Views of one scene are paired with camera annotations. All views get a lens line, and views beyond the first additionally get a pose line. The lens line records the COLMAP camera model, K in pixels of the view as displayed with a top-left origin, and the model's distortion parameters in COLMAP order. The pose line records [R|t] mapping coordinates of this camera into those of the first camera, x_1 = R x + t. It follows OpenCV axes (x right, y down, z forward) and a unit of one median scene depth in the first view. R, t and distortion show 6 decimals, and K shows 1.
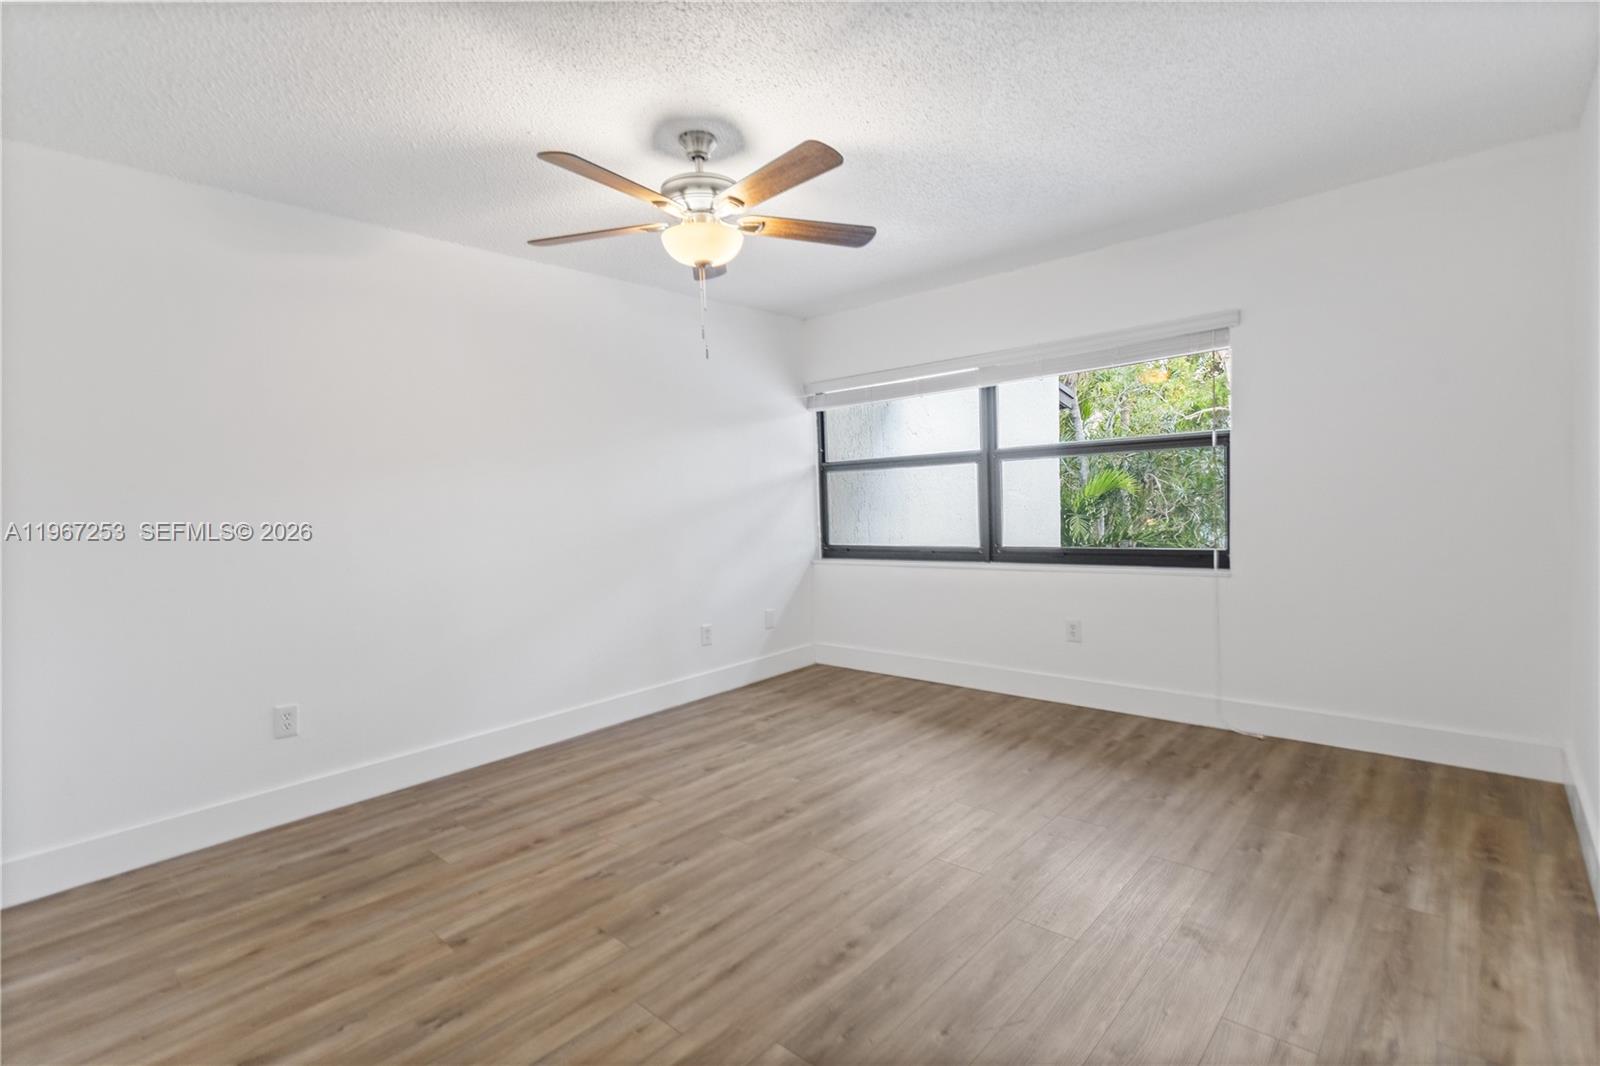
lens RADIAL K [[757.8, 0, 816.5], [0, 757.8, 543.0], [0, 0, 1]] dist [0.003428, 0.001752]
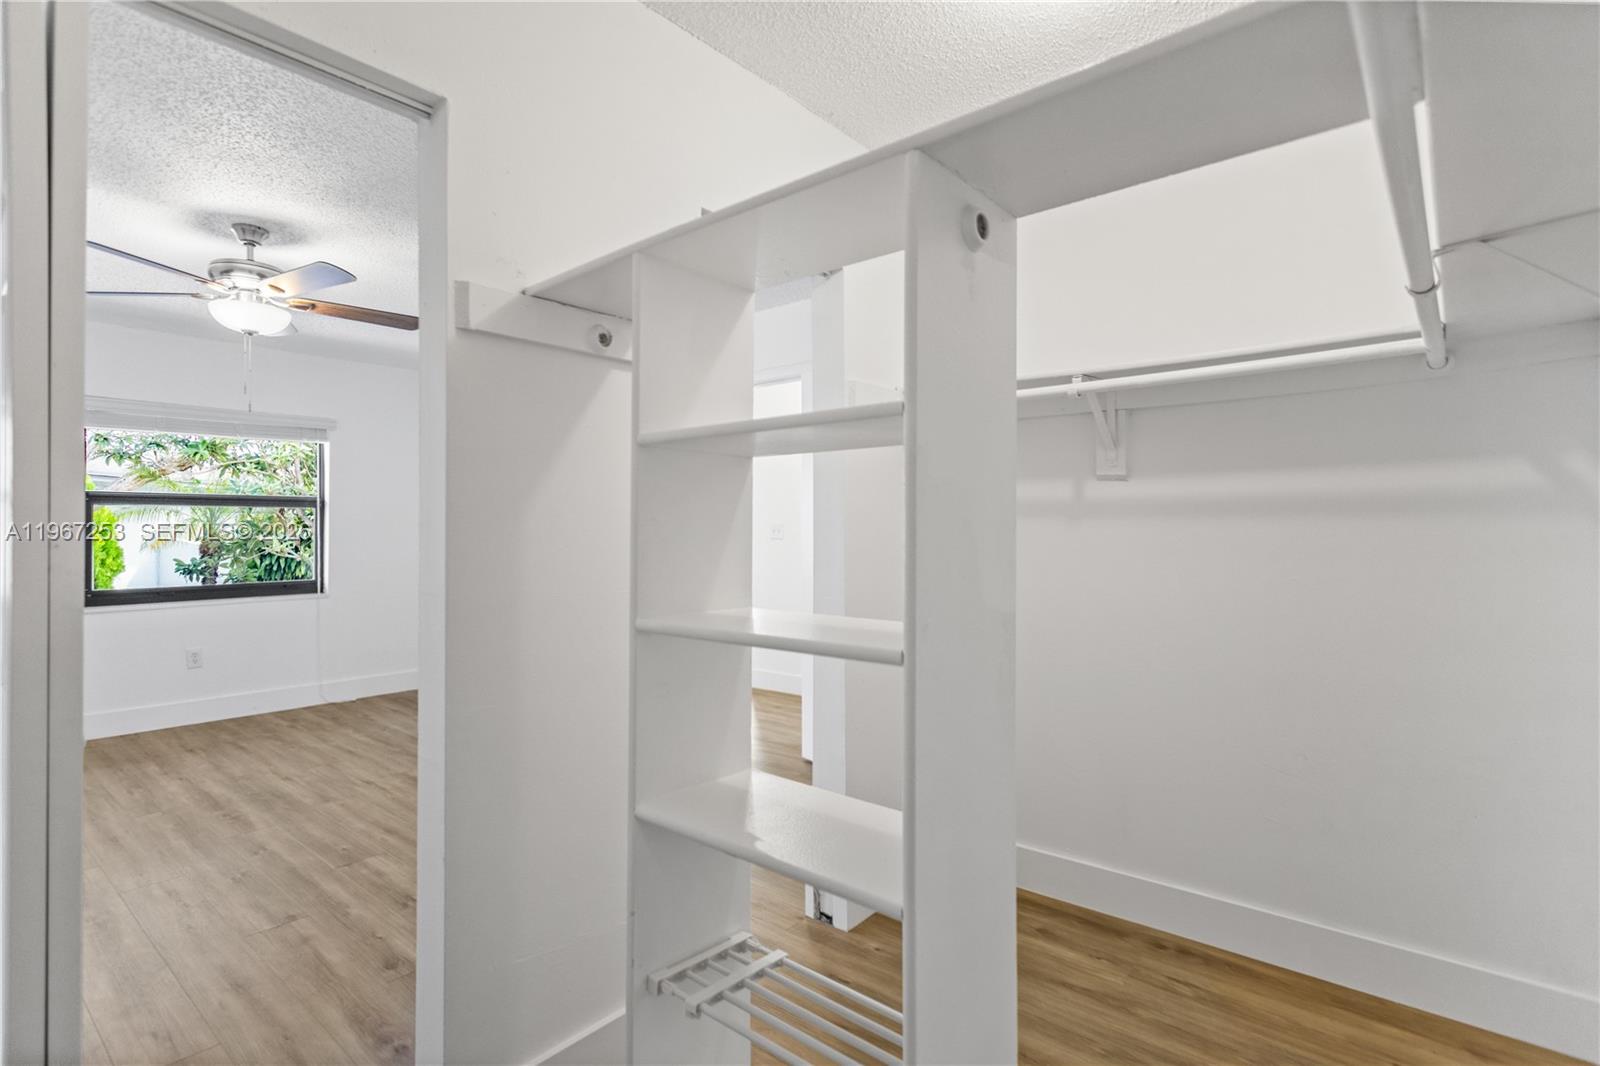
lens RADIAL K [[757.8, 0, 792.3], [0, 757.8, 529.7], [0, 0, 1]] dist [0.003428, 0.001752]
pose [[-0.038988, 0.040062, 0.998436, -1.343029], [0.066865, 0.997061, -0.037396, 0.040594], [-0.997000, 0.065303, -0.041552, 0.226126]]
